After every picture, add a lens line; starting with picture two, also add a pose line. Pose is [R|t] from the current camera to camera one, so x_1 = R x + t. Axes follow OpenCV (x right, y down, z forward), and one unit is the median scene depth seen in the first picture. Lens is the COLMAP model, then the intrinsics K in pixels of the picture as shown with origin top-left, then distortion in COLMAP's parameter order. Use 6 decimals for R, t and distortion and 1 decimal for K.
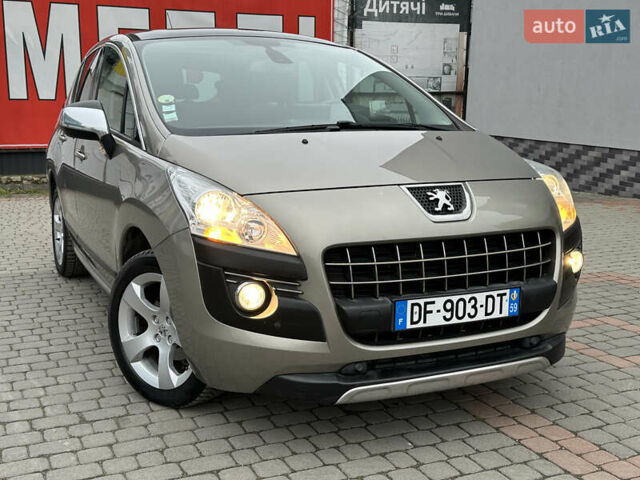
lens RADIAL K [[778.8, 0, 322.1], [0, 778.8, 239.3], [0, 0, 1]] dist [0.179773, -0.365854]
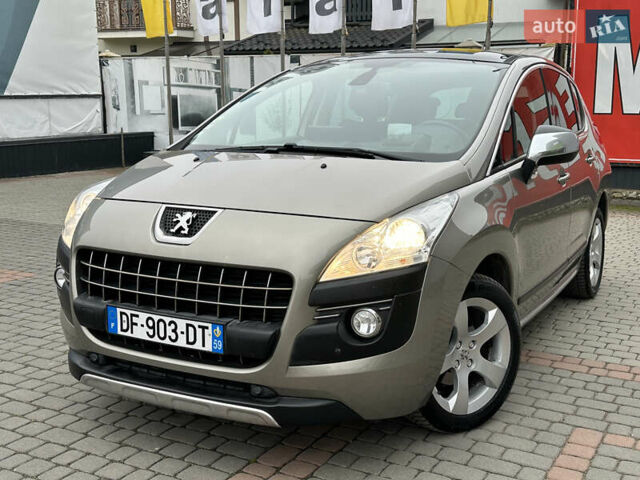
lens RADIAL K [[778.8, 0, 322.1], [0, 778.8, 239.3], [0, 0, 1]] dist [0.179773, -0.365854]
pose [[0.617220, 0.142305, -0.773814, 1.062030], [-0.151881, 0.986559, 0.060283, -0.118440], [0.771992, 0.080320, 0.630537, 0.497324]]
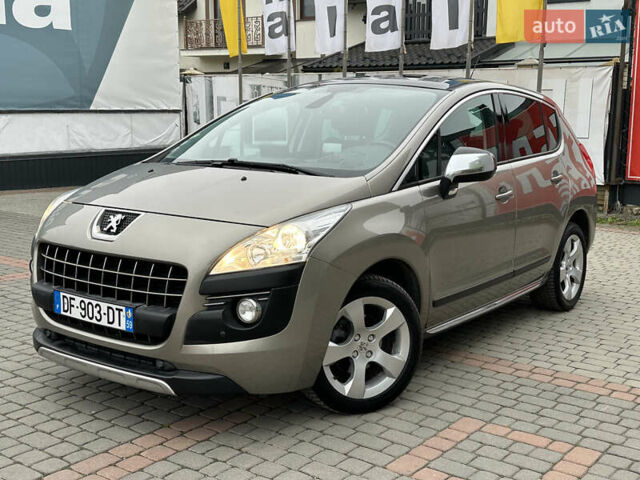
lens RADIAL K [[778.8, 0, 322.1], [0, 778.8, 239.3], [0, 0, 1]] dist [0.179773, -0.365854]
pose [[0.506264, 0.146355, -0.849869, 1.373355], [-0.174828, 0.982448, 0.065042, -0.162865], [0.844471, 0.115653, 0.522965, 0.634251]]
